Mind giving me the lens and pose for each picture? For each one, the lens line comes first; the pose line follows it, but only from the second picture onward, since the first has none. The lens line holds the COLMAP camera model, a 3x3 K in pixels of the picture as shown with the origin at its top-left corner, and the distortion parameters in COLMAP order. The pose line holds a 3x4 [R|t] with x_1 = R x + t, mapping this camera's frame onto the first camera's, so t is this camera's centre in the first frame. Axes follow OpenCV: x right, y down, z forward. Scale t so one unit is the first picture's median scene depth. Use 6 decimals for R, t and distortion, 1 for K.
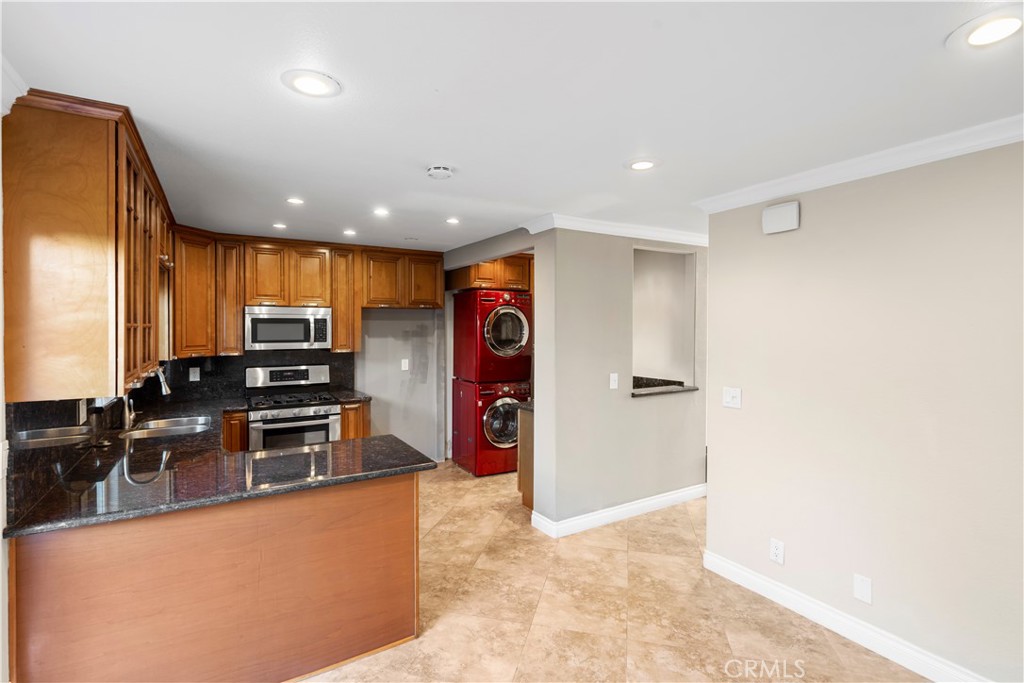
lens RADIAL K [[480.1, 0, 508.9], [0, 480.1, 331.4], [0, 0, 1]] dist [-0.005131, 0.002506]
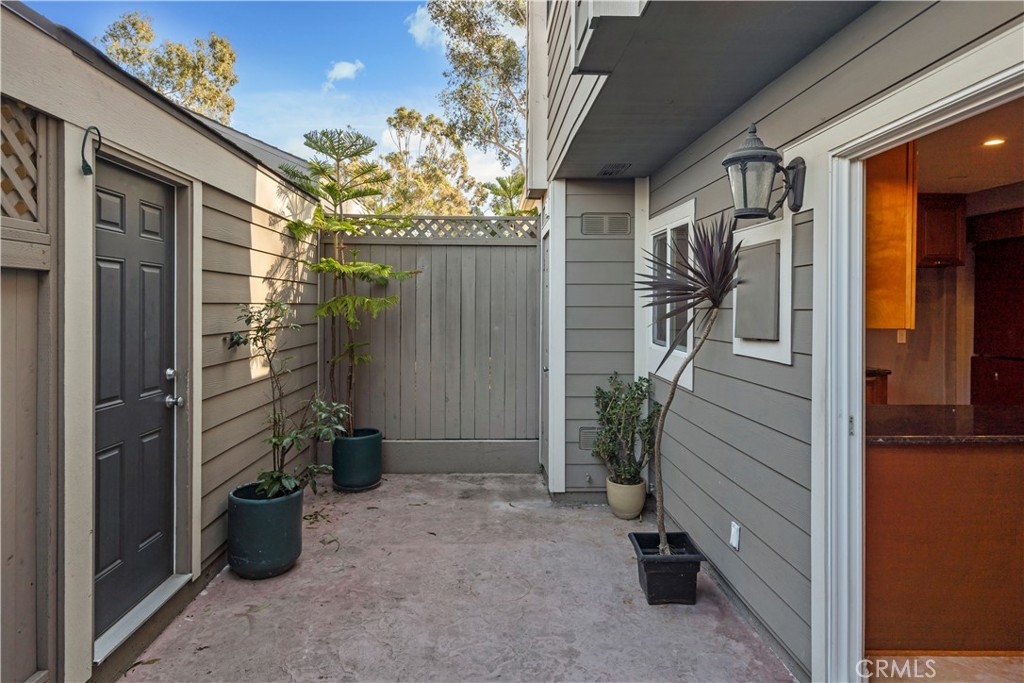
lens RADIAL K [[583.3, 0, 495.7], [0, 583.3, 307.8], [0, 0, 1]] dist [-0.002676, 0.000851]
pose [[0.873396, 0.004315, -0.486991, -0.450138], [-0.010214, 0.999903, -0.009460, 0.050199], [0.486903, 0.013237, 0.873356, -0.266277]]
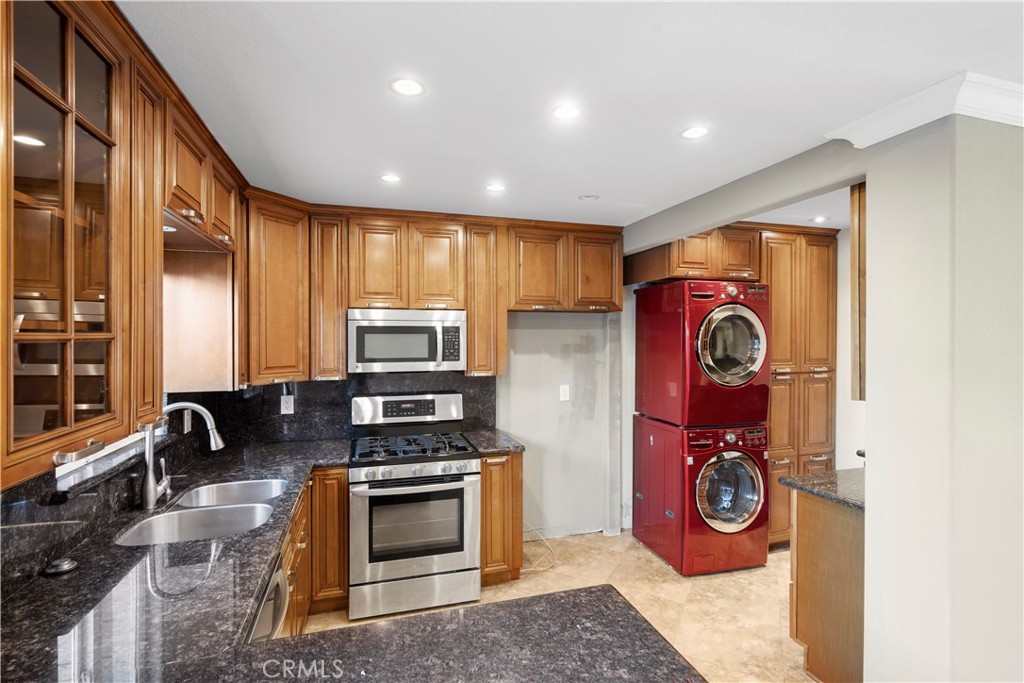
lens RADIAL K [[480.1, 0, 510.0], [0, 480.1, 338.9], [0, 0, 1]] dist [-0.005131, 0.002506]
pose [[0.970384, -0.001639, -0.241561, -0.167012], [-0.000060, 0.999975, -0.007025, -0.005131], [0.241566, 0.006831, 0.970360, 0.408492]]
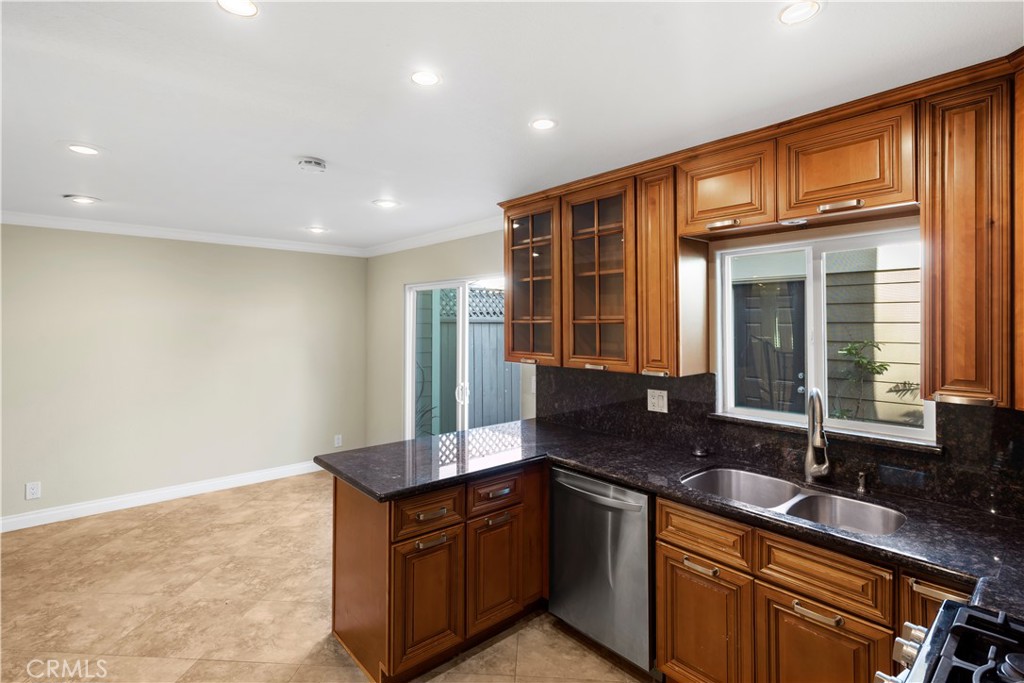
lens RADIAL K [[480.1, 0, 508.7], [0, 480.1, 321.0], [0, 0, 1]] dist [-0.005131, 0.002506]
pose [[-0.984597, -0.003385, -0.174804, -0.223140], [-0.004752, 0.999961, 0.007399, -0.013050], [0.174772, 0.008115, -0.984575, 1.219459]]
